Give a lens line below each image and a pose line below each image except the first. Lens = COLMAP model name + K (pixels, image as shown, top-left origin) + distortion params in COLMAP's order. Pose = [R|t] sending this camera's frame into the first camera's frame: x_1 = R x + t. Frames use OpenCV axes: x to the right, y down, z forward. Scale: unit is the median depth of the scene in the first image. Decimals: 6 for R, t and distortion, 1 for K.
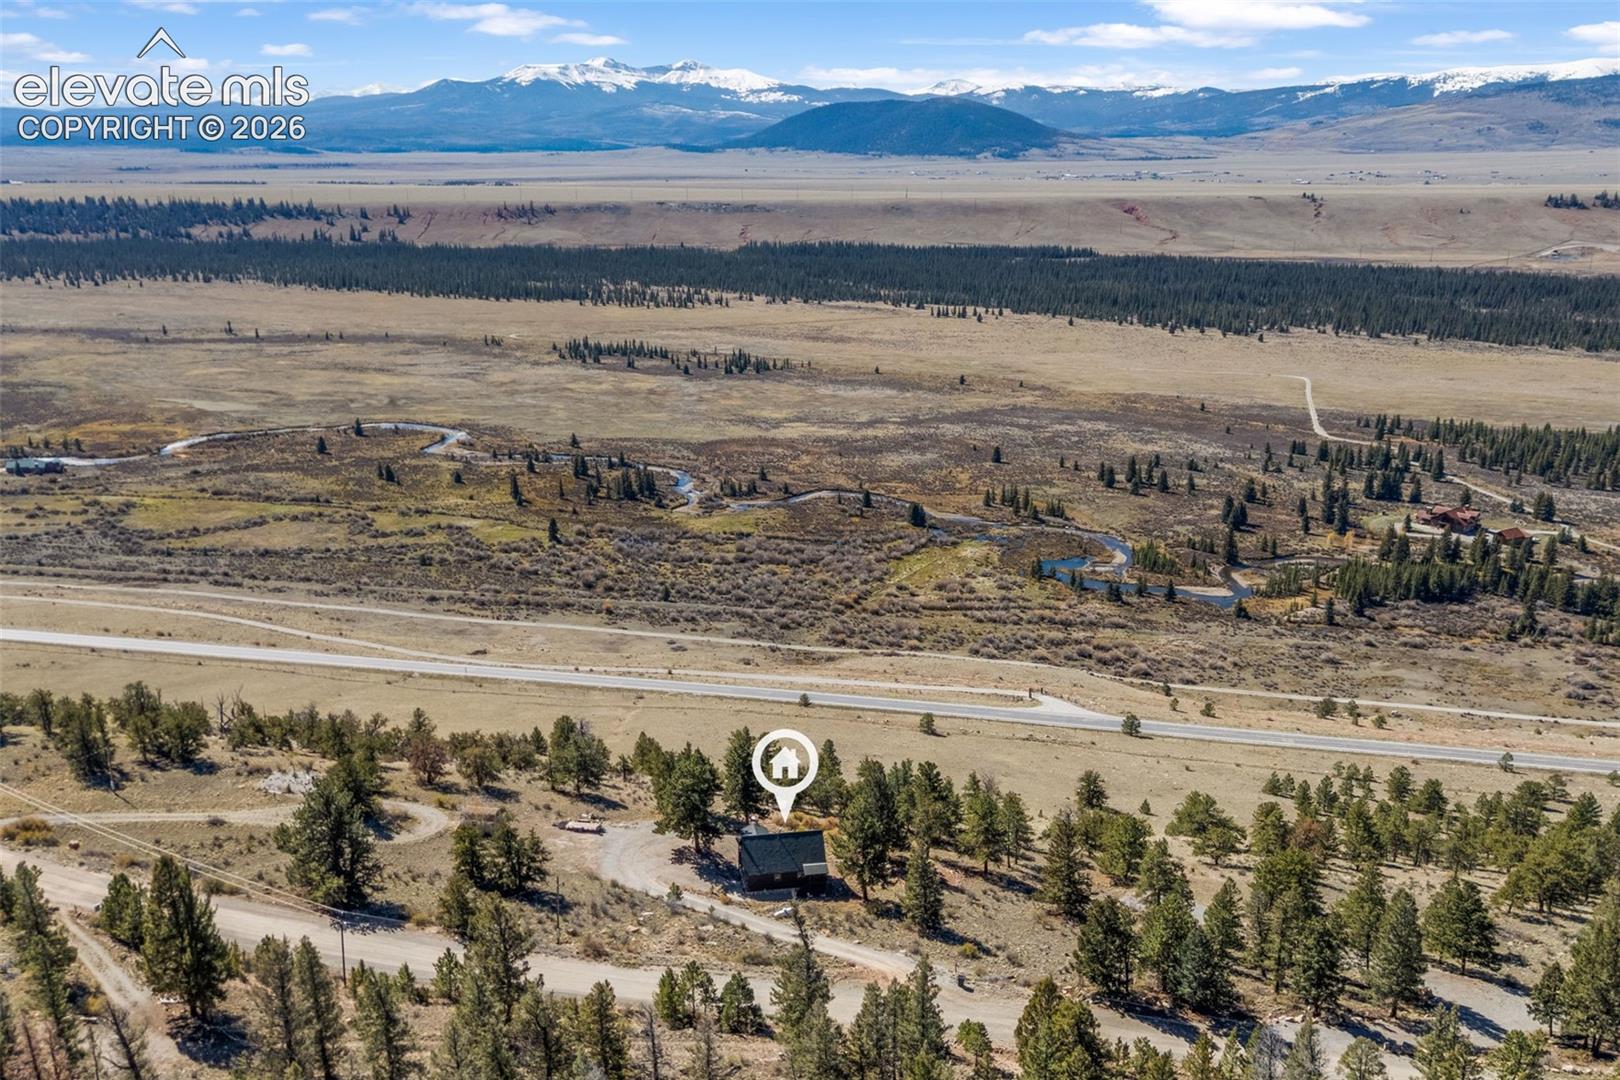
lens RADIAL K [[755.5, 0, 810.0], [0, 755.5, 540.0], [0, 0, 1]] dist [0.000394, -0.000176]
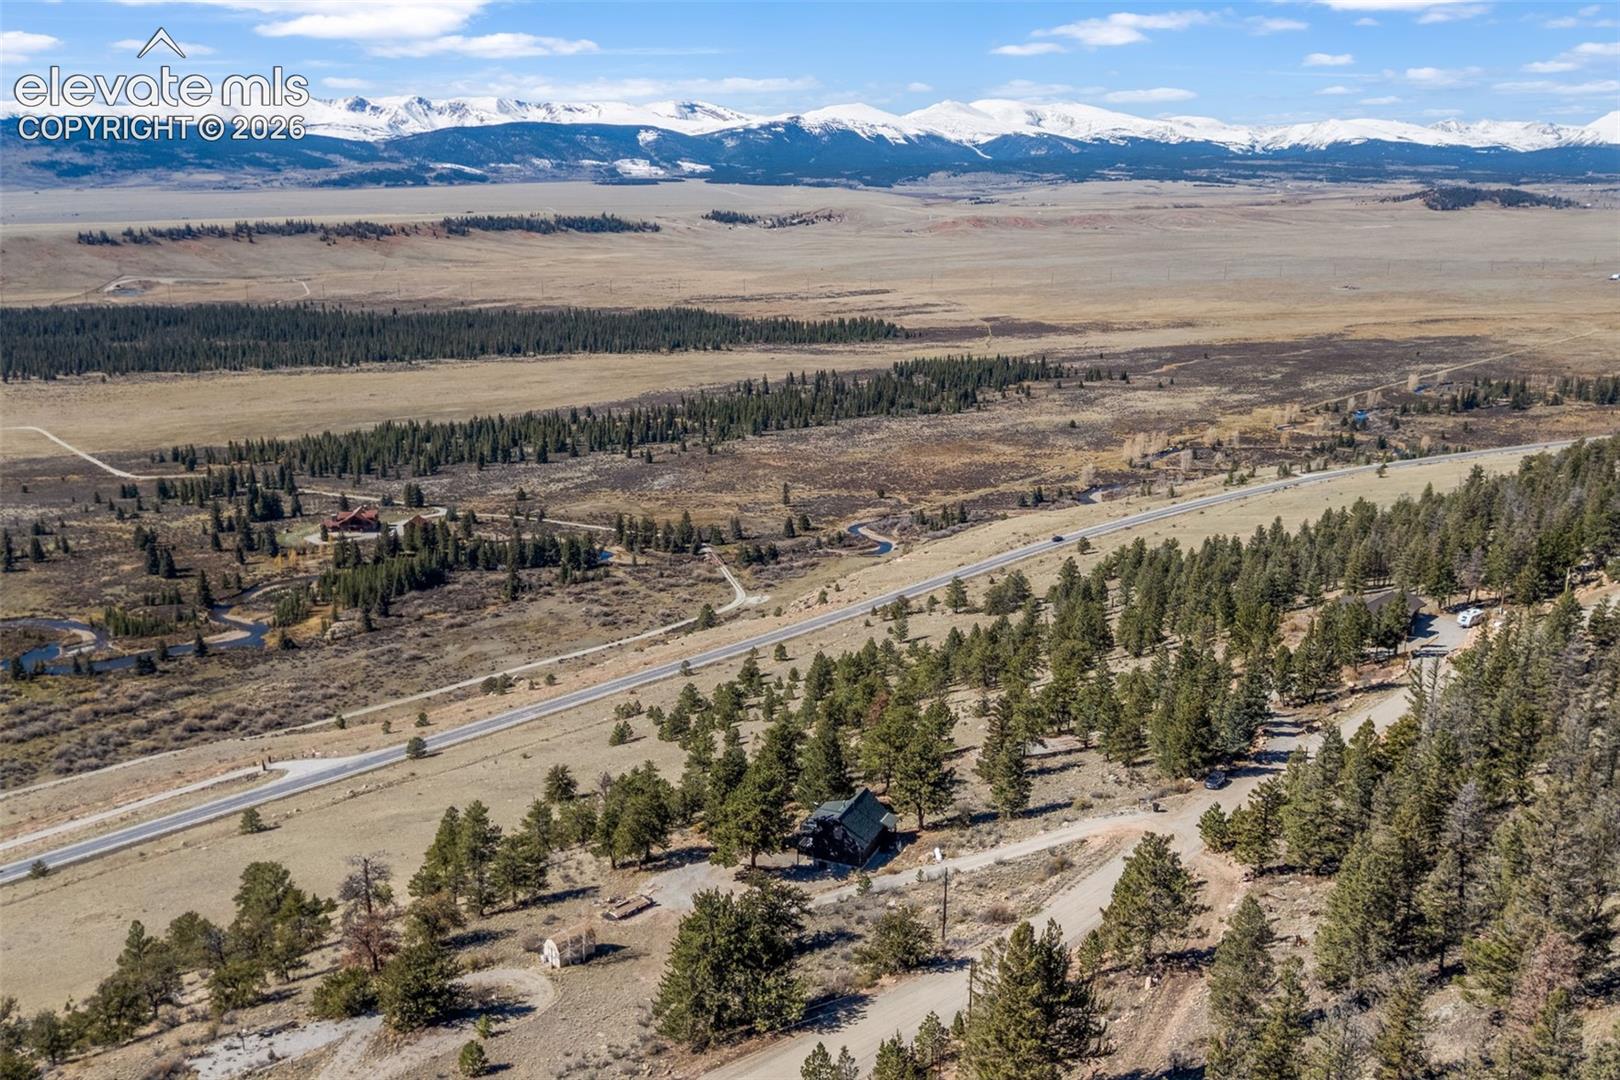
lens RADIAL K [[755.5, 0, 810.0], [0, 755.5, 540.0], [0, 0, 1]] dist [0.000394, -0.000176]
pose [[0.796697, -0.258058, 0.546516, 0.837297], [0.255076, 0.963349, 0.083038, 0.077931], [-0.547914, 0.073247, 0.833321, -0.259098]]
